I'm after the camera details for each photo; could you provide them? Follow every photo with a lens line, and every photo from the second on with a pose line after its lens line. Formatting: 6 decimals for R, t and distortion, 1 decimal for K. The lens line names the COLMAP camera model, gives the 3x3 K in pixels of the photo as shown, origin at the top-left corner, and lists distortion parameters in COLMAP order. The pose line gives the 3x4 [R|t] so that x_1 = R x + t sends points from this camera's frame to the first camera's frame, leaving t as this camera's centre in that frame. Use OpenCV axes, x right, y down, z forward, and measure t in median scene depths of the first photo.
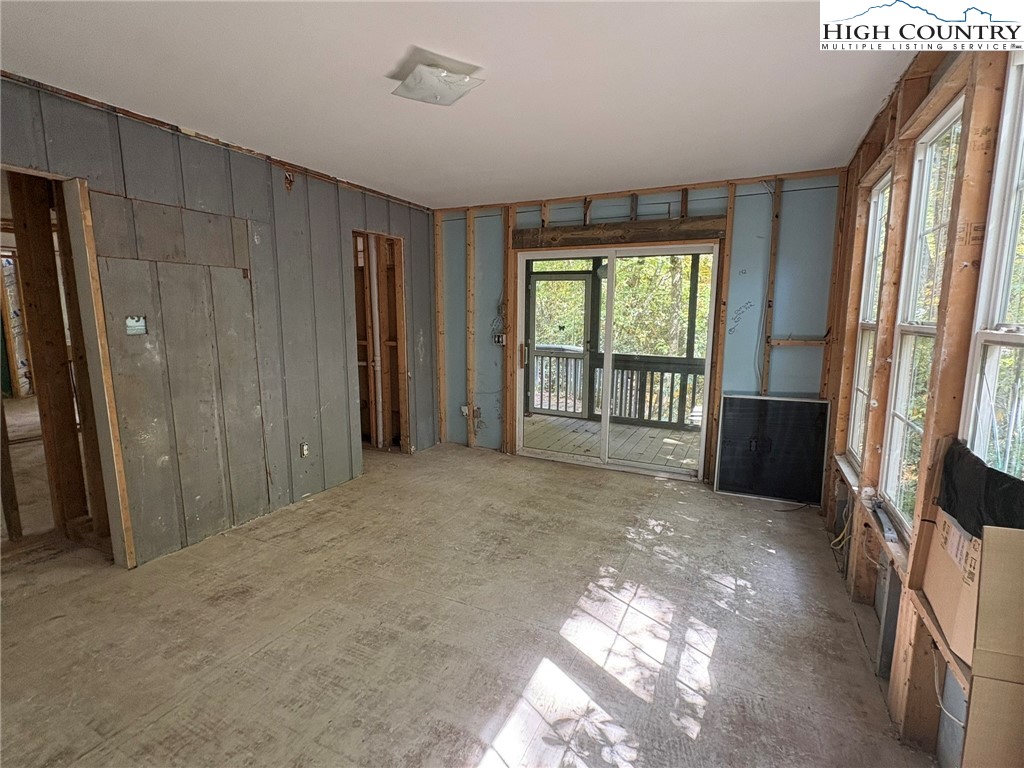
lens RADIAL K [[474.0, 0, 513.0], [0, 474.0, 383.1], [0, 0, 1]] dist [-0.000526, -0.000045]
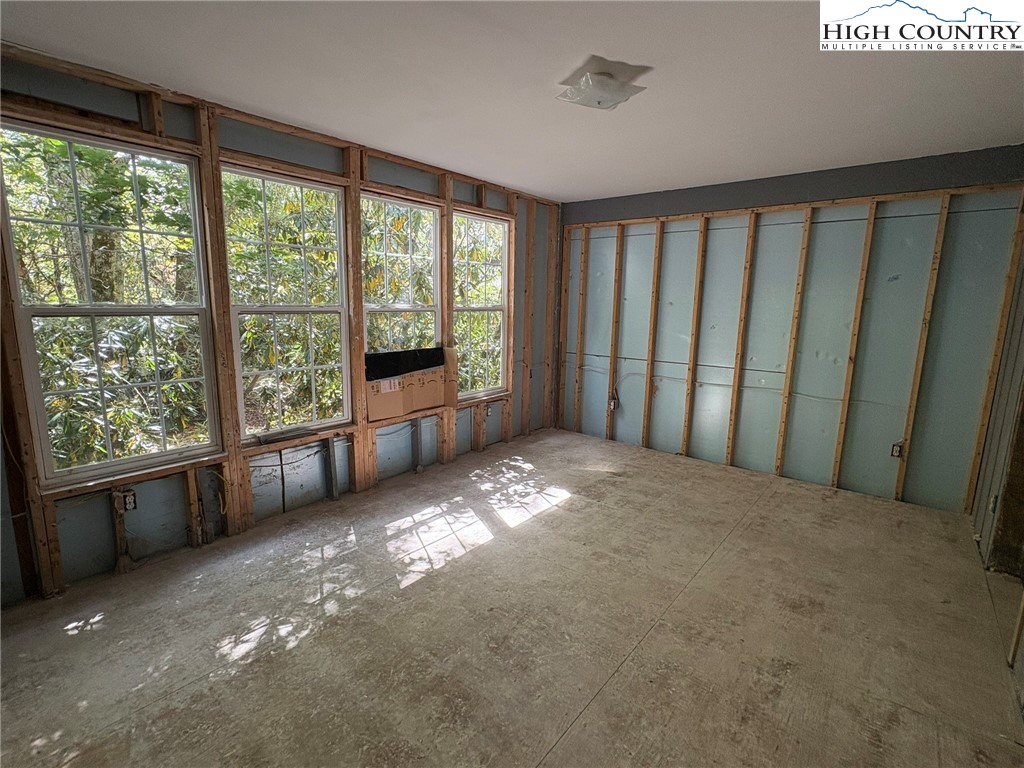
lens RADIAL K [[474.0, 0, 510.4], [0, 474.0, 380.7], [0, 0, 1]] dist [-0.000526, -0.000045]
pose [[-0.970785, -0.057296, 0.233010, -0.203856], [0.016442, 0.952907, 0.302816, -0.269180], [-0.239387, 0.297800, -0.924126, 1.784244]]
